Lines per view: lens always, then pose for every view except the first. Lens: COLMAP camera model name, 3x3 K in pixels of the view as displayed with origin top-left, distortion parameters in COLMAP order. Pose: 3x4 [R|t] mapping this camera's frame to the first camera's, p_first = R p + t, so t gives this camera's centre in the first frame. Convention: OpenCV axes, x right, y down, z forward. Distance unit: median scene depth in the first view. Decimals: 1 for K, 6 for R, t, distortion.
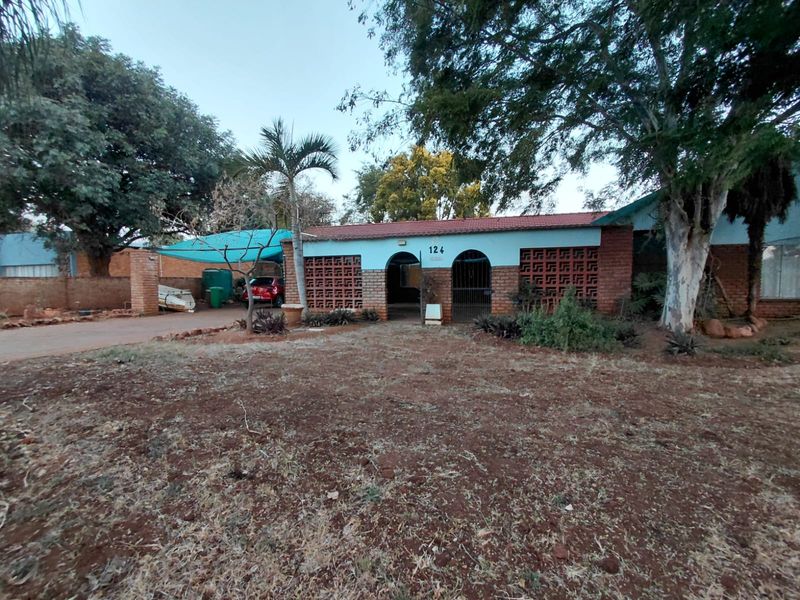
lens RADIAL K [[366.8, 0, 398.8], [0, 366.8, 302.7], [0, 0, 1]] dist [-0.000252, -0.000758]
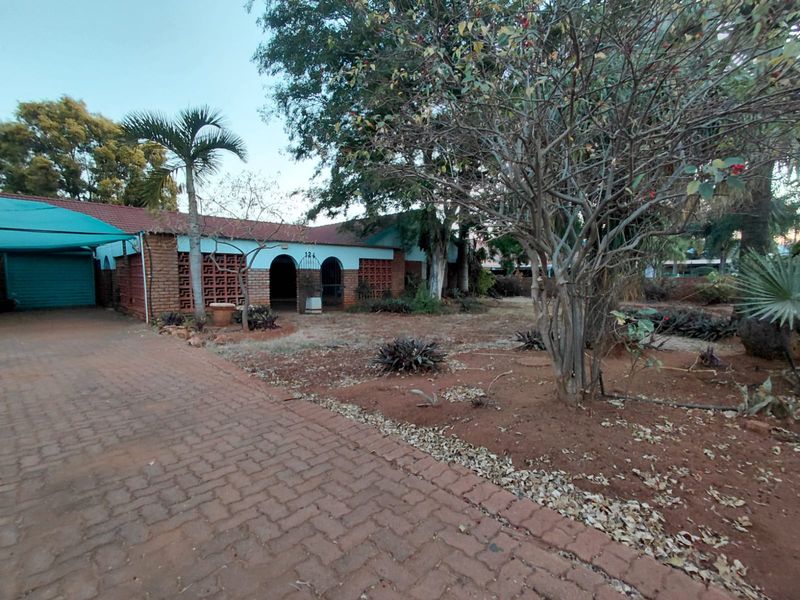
lens RADIAL K [[366.8, 0, 398.8], [0, 366.8, 302.7], [0, 0, 1]] dist [-0.000252, -0.000758]
pose [[0.488170, -0.047825, 0.871437, -0.849239], [0.056281, 0.998144, 0.023251, 0.008557], [-0.870932, 0.037694, 0.489956, 0.114680]]
